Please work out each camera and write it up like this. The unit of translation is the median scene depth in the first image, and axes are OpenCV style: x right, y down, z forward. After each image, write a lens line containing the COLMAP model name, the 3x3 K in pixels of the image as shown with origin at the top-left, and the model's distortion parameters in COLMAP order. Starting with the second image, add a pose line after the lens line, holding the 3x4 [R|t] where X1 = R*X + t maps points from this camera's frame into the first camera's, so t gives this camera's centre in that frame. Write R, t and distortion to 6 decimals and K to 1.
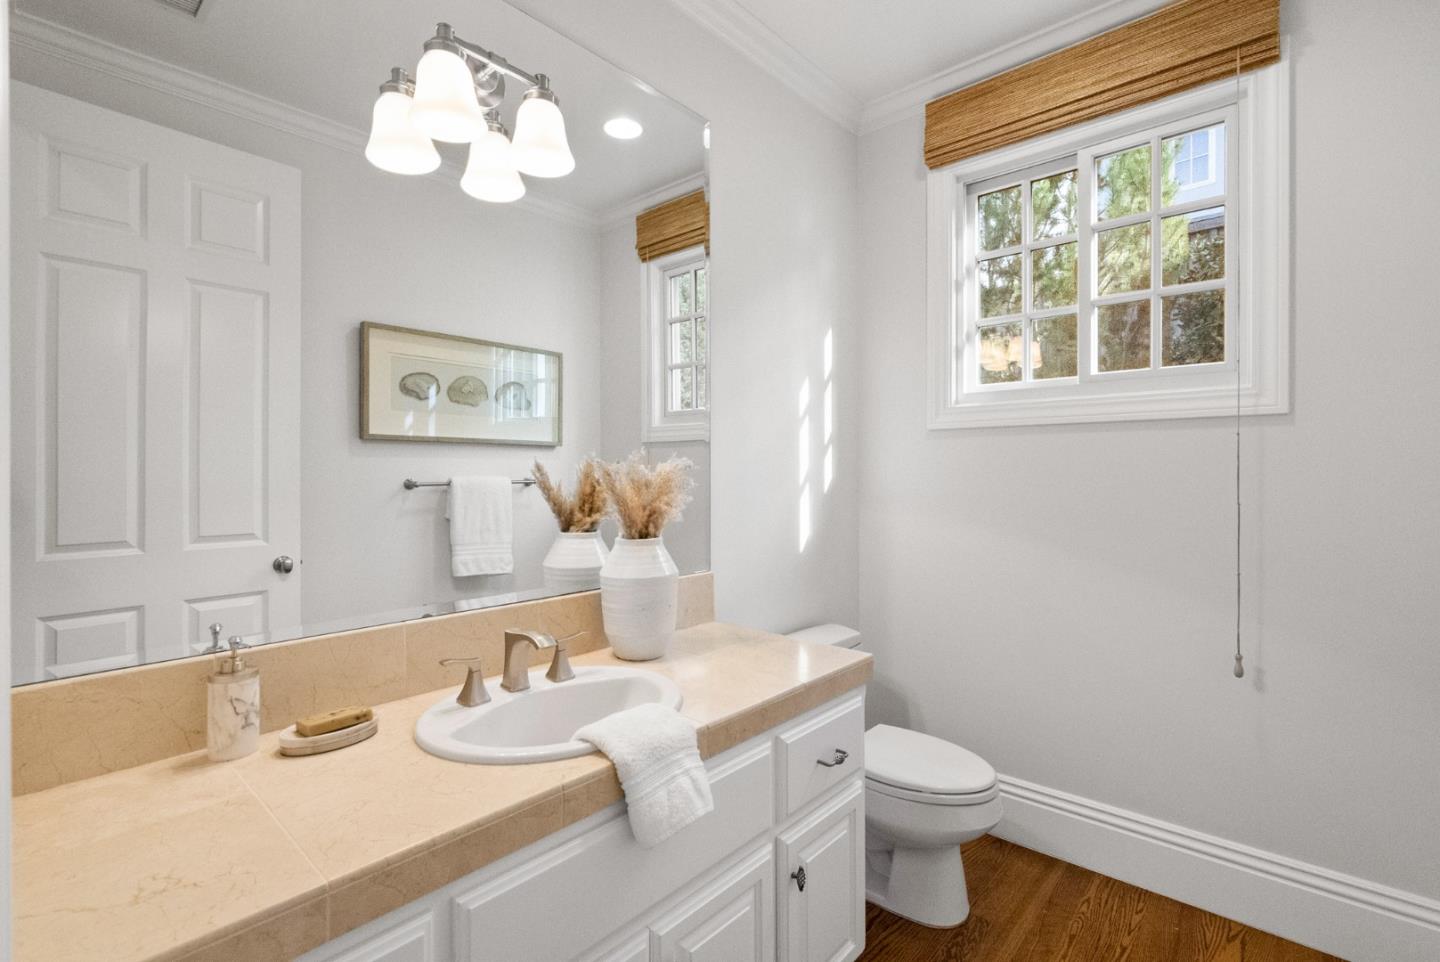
lens RADIAL K [[660.2, 0, 720.0], [0, 660.2, 481.0], [0, 0, 1]] dist [-0.001904, 0.000110]
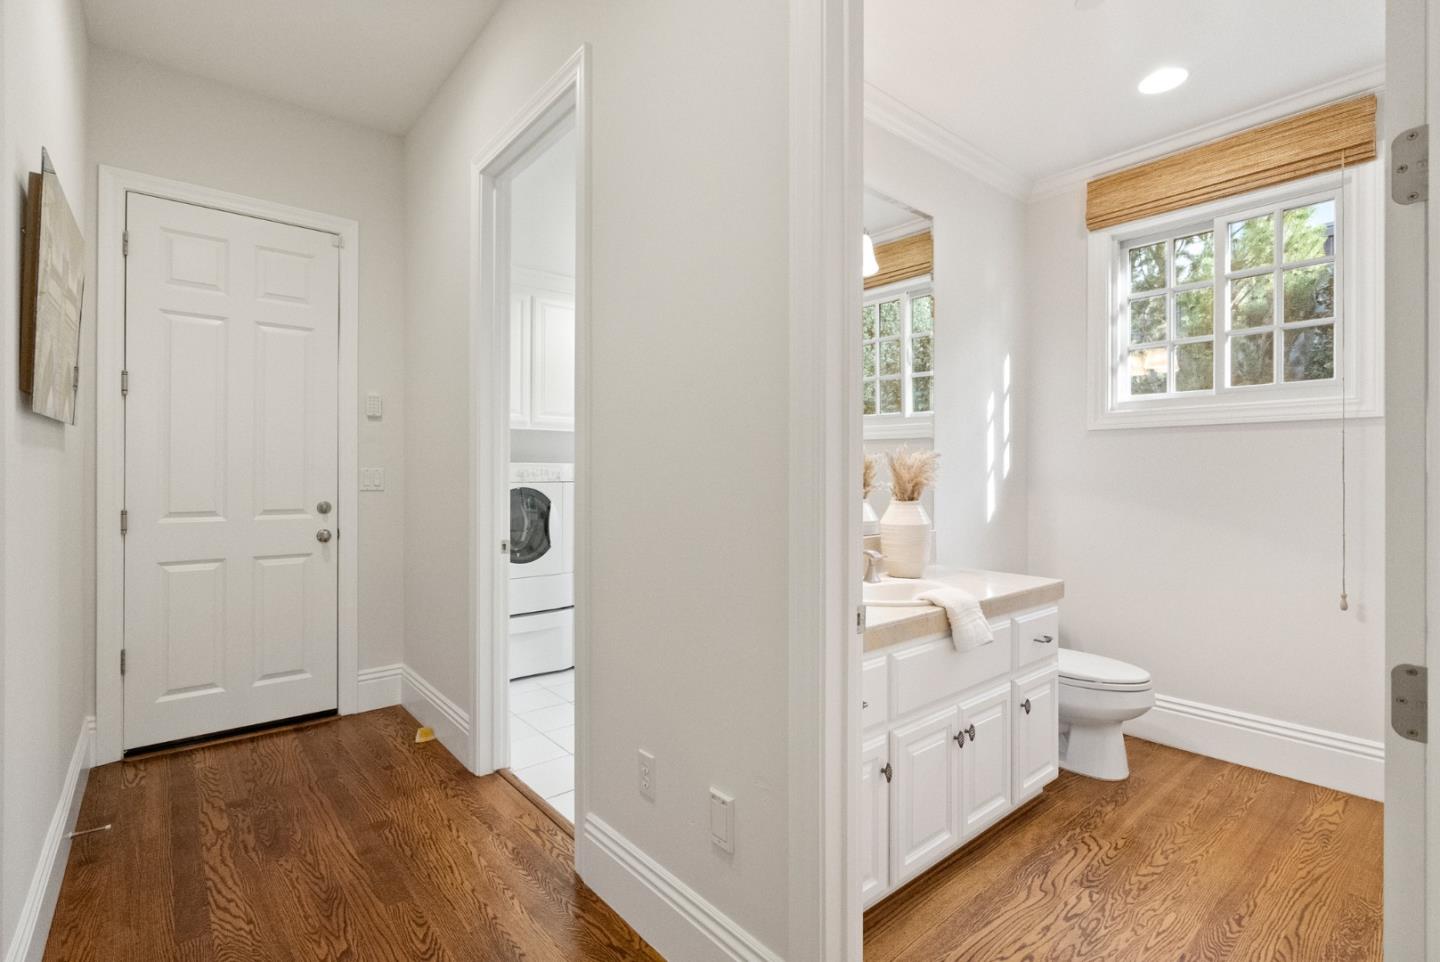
lens RADIAL K [[660.2, 0, 720.0], [0, 660.2, 481.0], [0, 0, 1]] dist [-0.001904, 0.000110]
pose [[0.989410, 0.003188, -0.145111, -0.259407], [-0.003949, 0.999980, -0.004957, 0.037923], [0.145093, 0.005477, 0.989403, -0.476338]]
